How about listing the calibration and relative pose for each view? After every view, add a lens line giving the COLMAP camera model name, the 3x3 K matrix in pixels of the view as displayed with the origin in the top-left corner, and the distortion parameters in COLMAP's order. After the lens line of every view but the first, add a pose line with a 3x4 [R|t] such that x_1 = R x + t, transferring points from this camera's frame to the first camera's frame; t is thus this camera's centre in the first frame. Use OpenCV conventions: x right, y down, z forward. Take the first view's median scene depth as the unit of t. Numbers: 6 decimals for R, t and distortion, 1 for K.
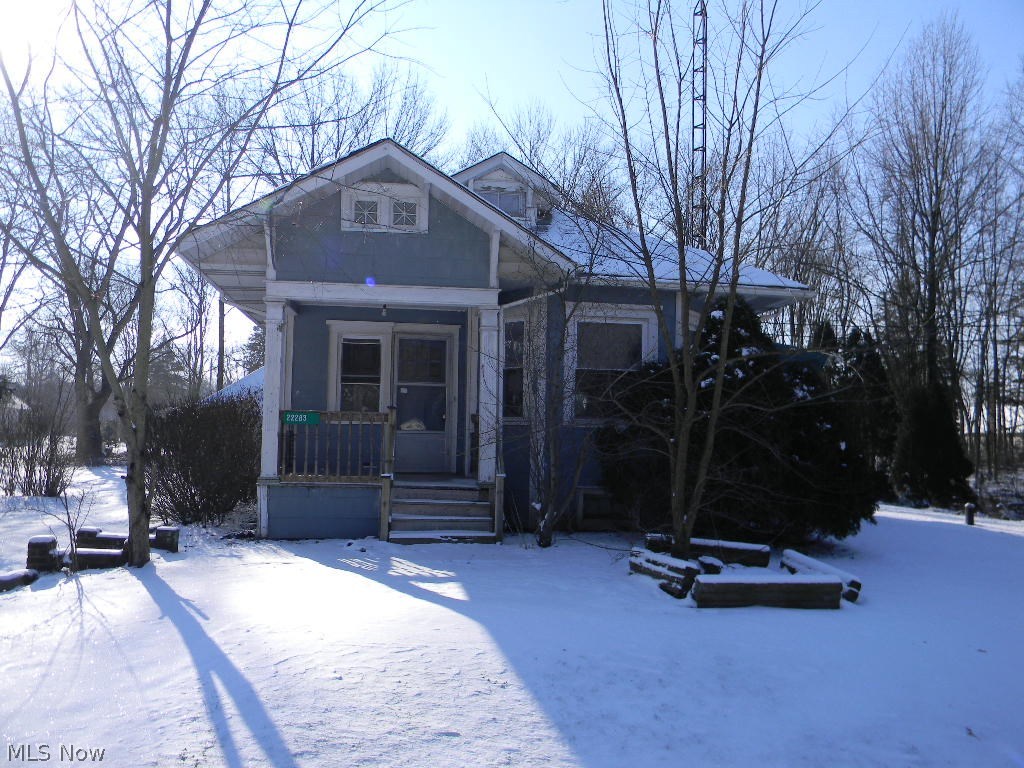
lens RADIAL K [[826.8, 0, 510.1], [0, 826.8, 380.7], [0, 0, 1]] dist [0.013627, -0.022272]
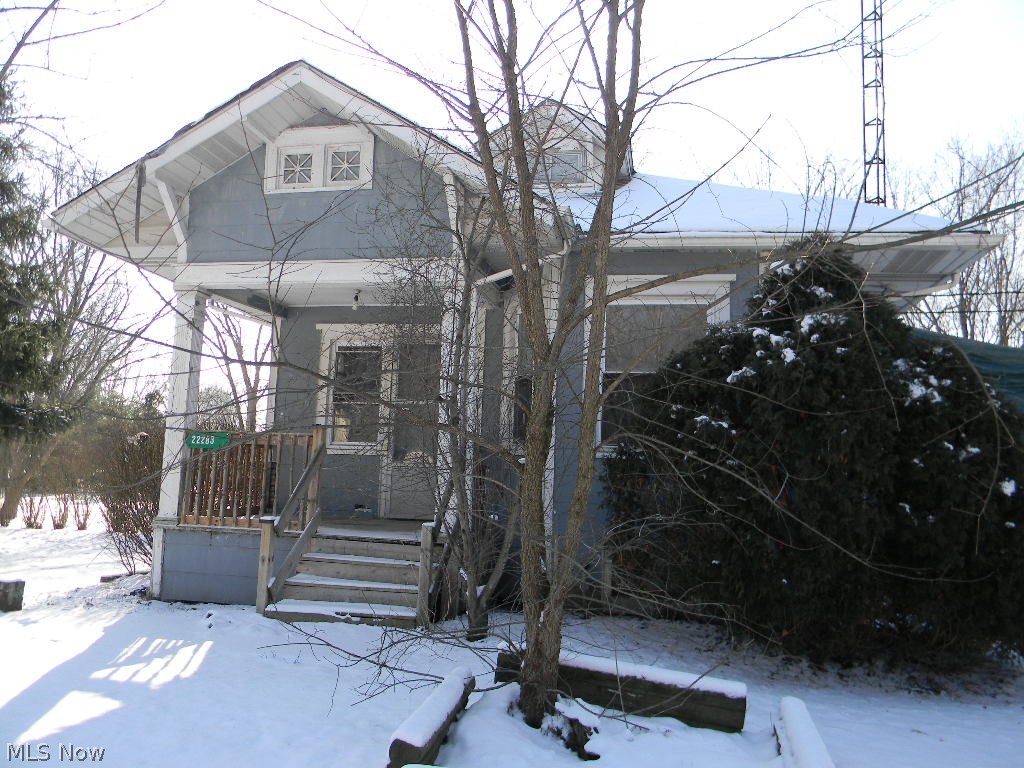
lens RADIAL K [[826.8, 0, 510.1], [0, 826.8, 380.7], [0, 0, 1]] dist [0.013627, -0.022272]
pose [[0.946123, -0.024541, -0.322875, 0.258742], [0.004618, 0.998045, -0.062326, 0.039654], [0.323773, 0.057477, 0.944387, 0.373951]]
